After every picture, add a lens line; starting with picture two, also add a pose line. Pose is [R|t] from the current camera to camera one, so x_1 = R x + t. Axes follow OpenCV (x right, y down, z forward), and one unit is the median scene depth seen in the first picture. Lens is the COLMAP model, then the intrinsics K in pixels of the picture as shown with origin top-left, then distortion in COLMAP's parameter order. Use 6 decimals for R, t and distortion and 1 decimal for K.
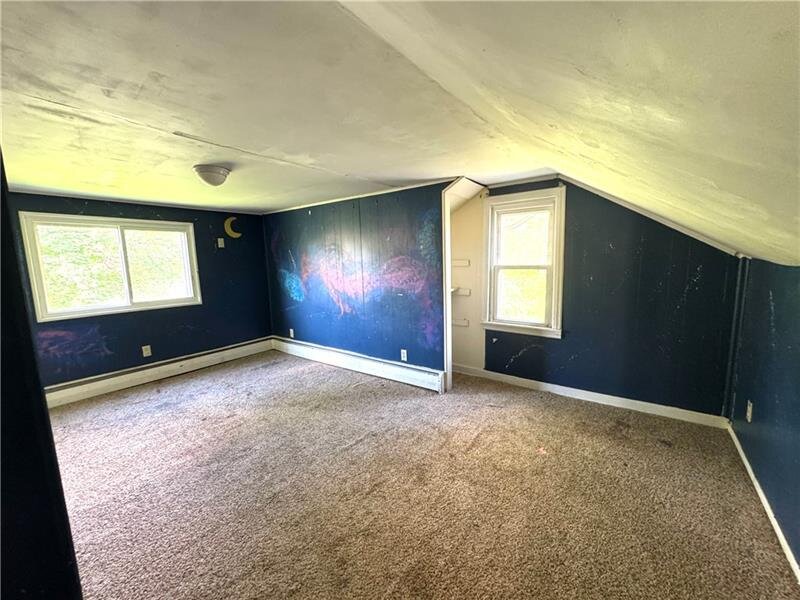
lens RADIAL K [[317.5, 0, 400.0], [0, 317.5, 300.0], [0, 0, 1]] dist [-0.001616, -0.000232]
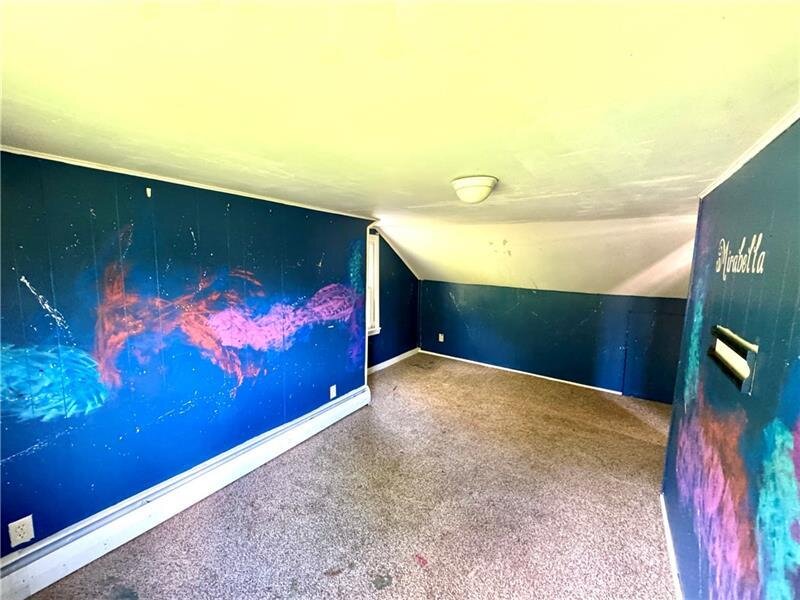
lens RADIAL K [[317.5, 0, 400.0], [0, 317.5, 300.0], [0, 0, 1]] dist [-0.001616, -0.000232]
pose [[-0.036045, -0.100120, 0.994322, -0.902331], [0.110909, 0.988422, 0.103546, -0.164798], [-0.993177, 0.114011, -0.024523, 0.825773]]
